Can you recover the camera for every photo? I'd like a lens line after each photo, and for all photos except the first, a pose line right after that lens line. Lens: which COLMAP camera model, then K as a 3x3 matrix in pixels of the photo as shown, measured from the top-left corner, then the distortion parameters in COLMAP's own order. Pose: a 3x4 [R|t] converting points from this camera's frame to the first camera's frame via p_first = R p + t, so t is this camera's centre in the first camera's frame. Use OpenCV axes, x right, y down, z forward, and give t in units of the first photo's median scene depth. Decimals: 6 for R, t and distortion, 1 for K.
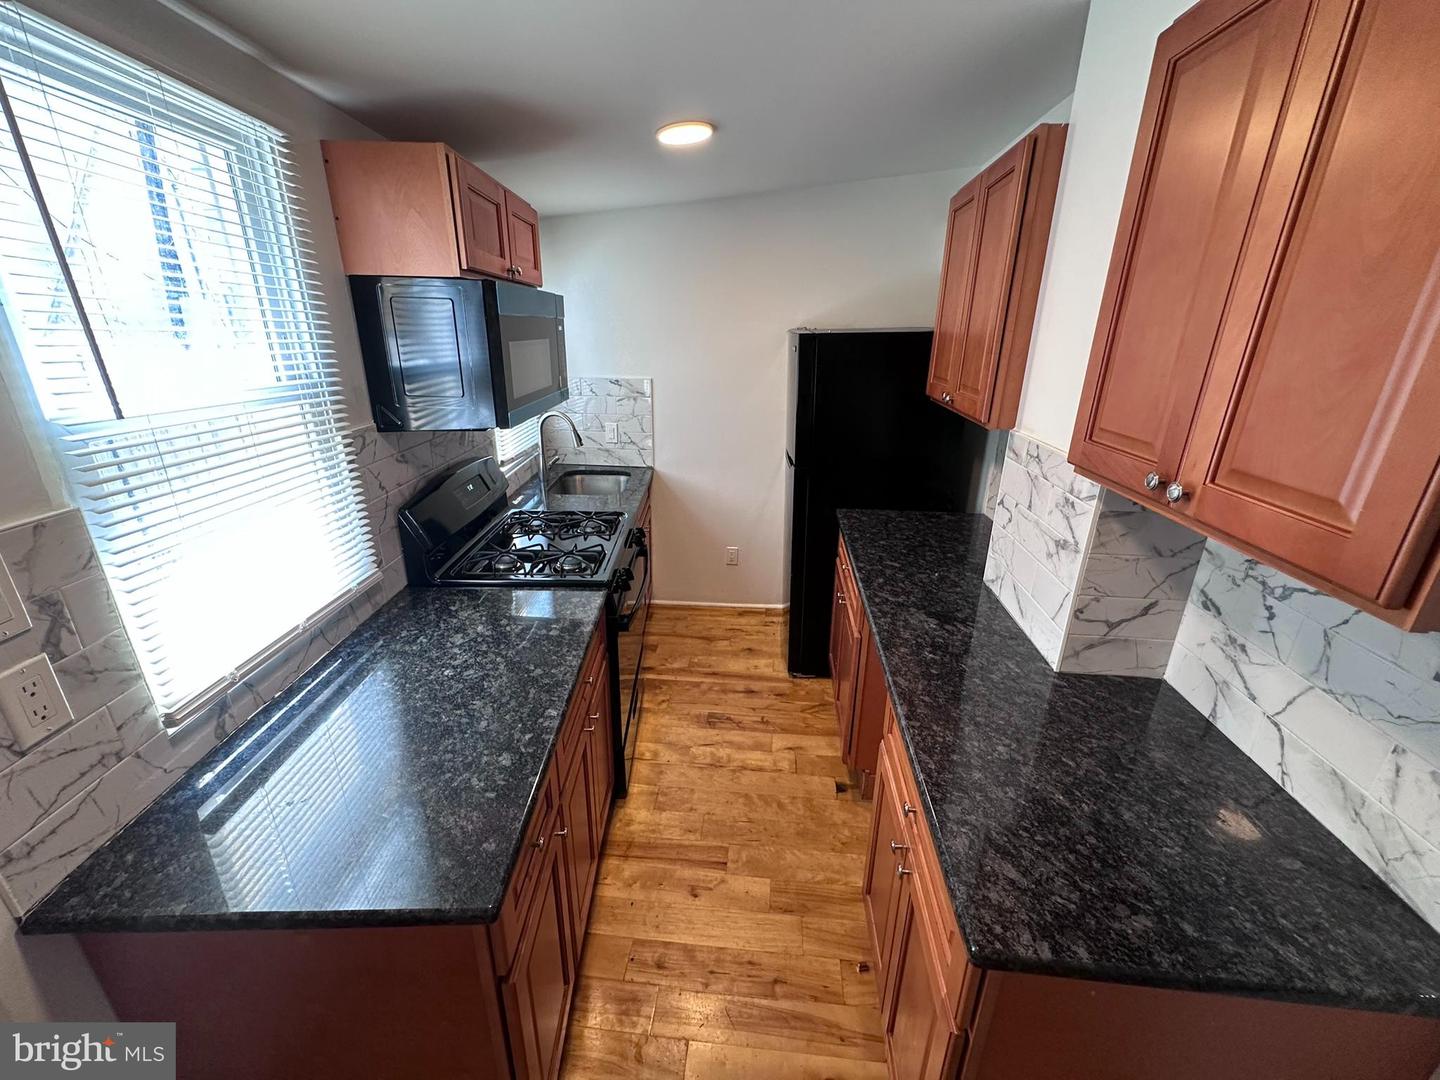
lens RADIAL K [[579.1, 0, 720.8], [0, 579.1, 542.6], [0, 0, 1]] dist [-0.001305, -0.000312]
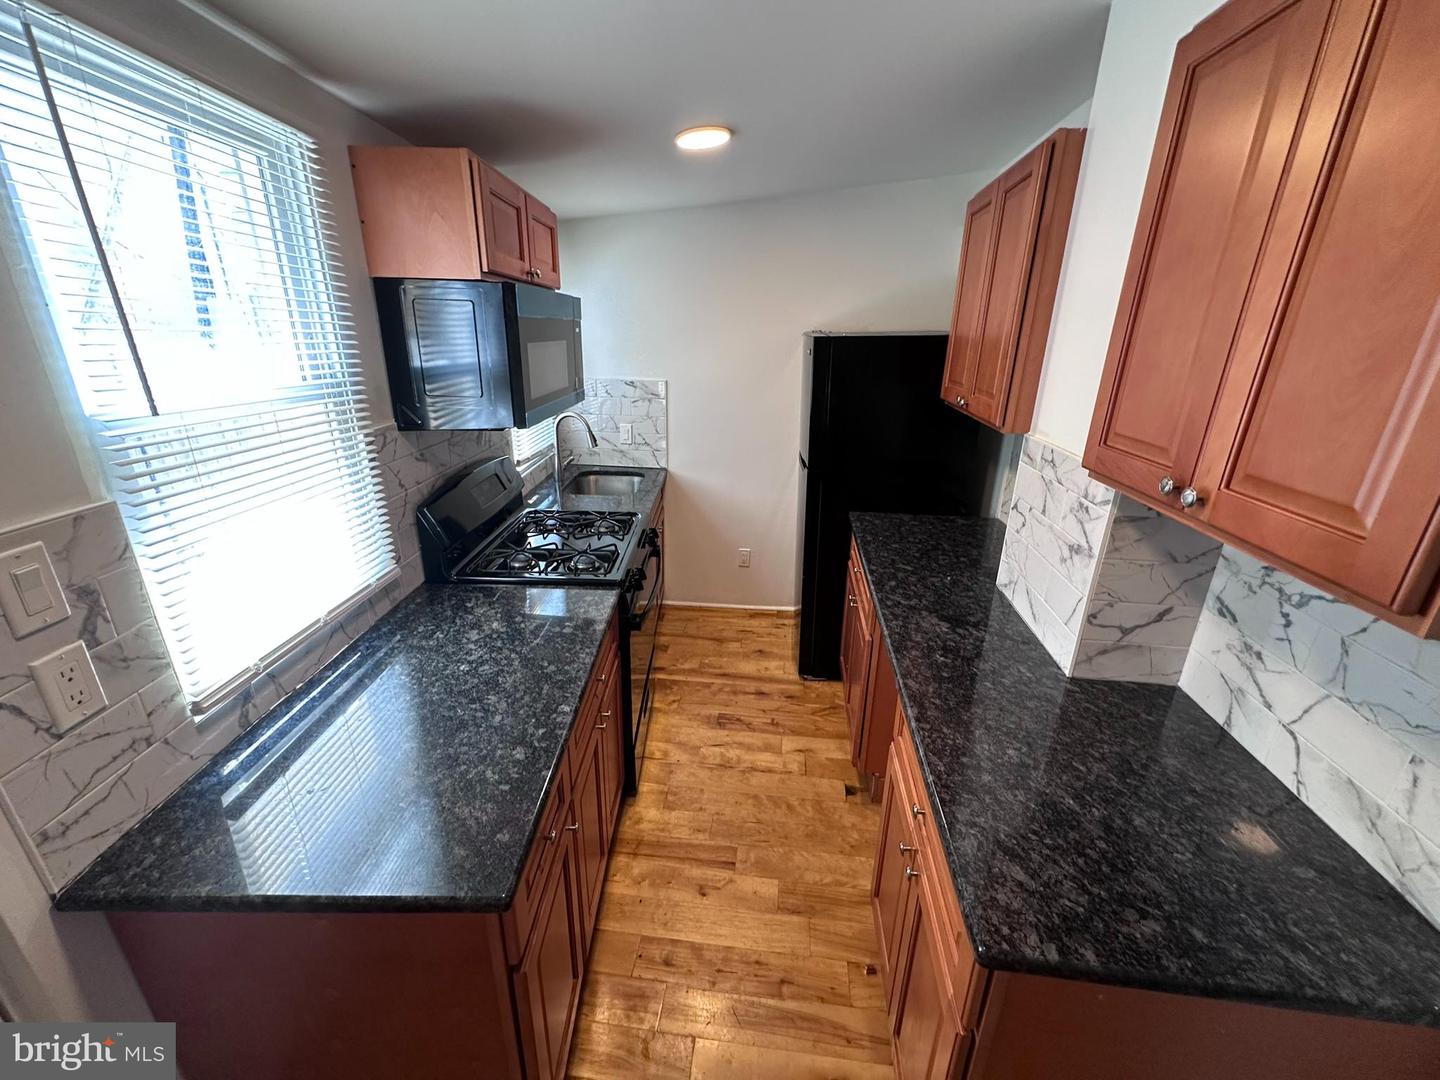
lens RADIAL K [[579.1, 0, 721.0], [0, 579.1, 543.0], [0, 0, 1]] dist [-0.001305, -0.000312]
pose [[0.999713, 0.012497, -0.020443, -0.001248], [-0.012563, 0.999916, -0.003118, 0.003393], [0.020403, 0.003374, 0.999786, -0.009702]]
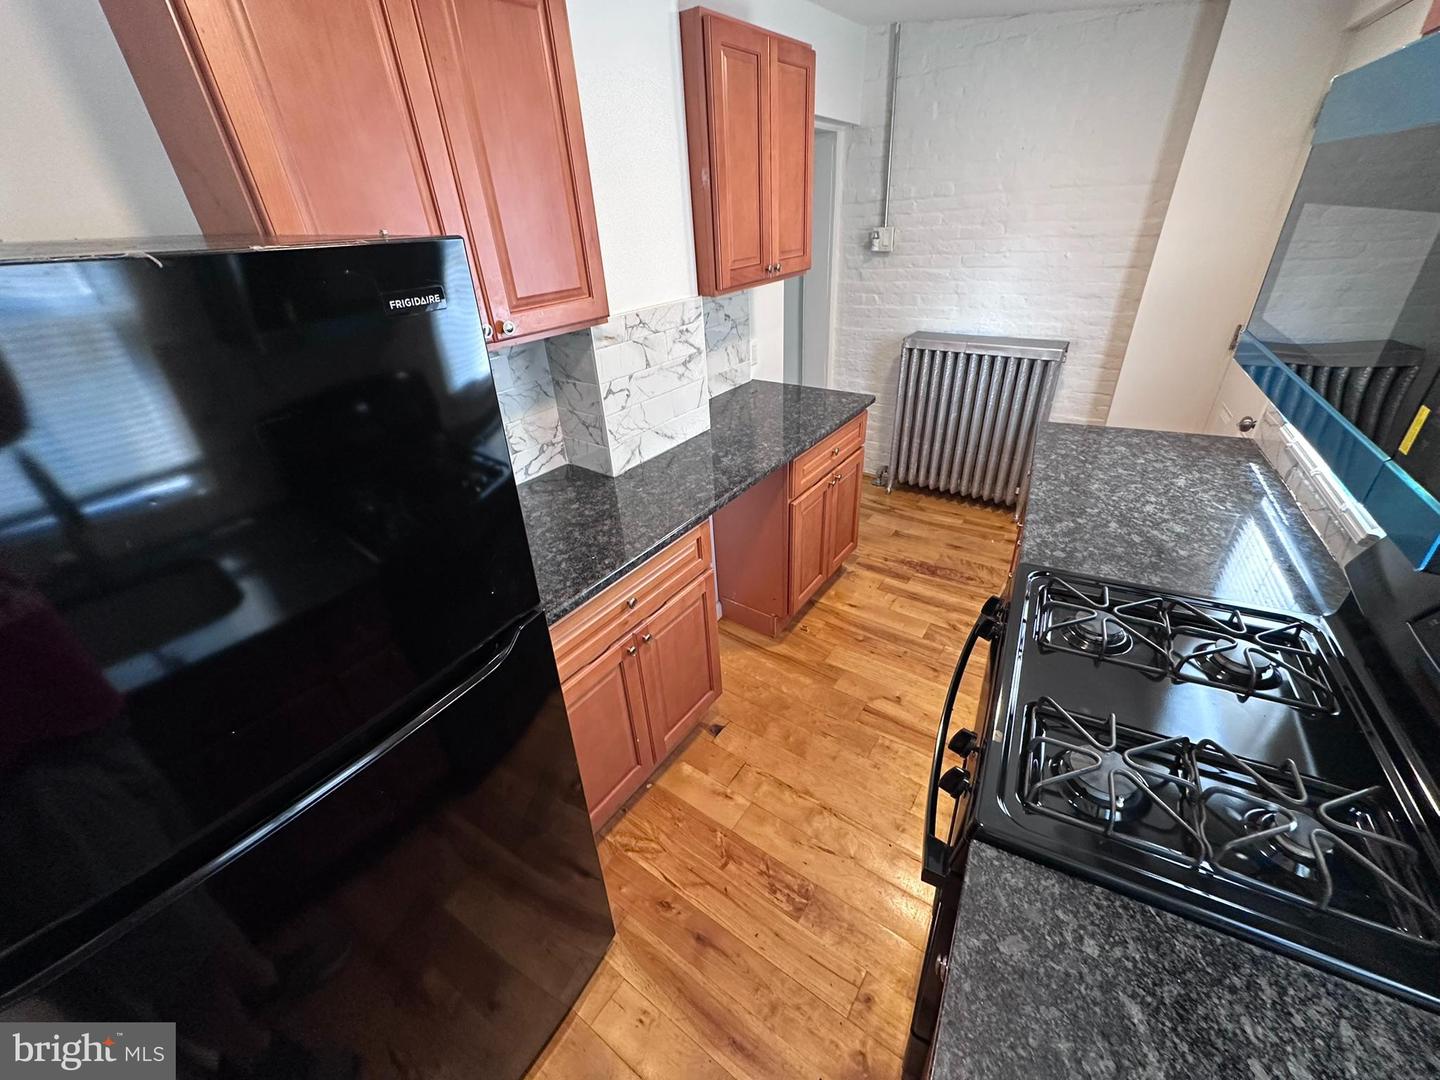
lens RADIAL K [[579.1, 0, 724.8], [0, 579.1, 536.1], [0, 0, 1]] dist [-0.001305, -0.000312]
pose [[-0.870088, -0.216258, 0.442921, -0.264007], [0.208462, 0.652830, 0.728256, -0.798762], [-0.446643, 0.725979, -0.522938, 2.146028]]
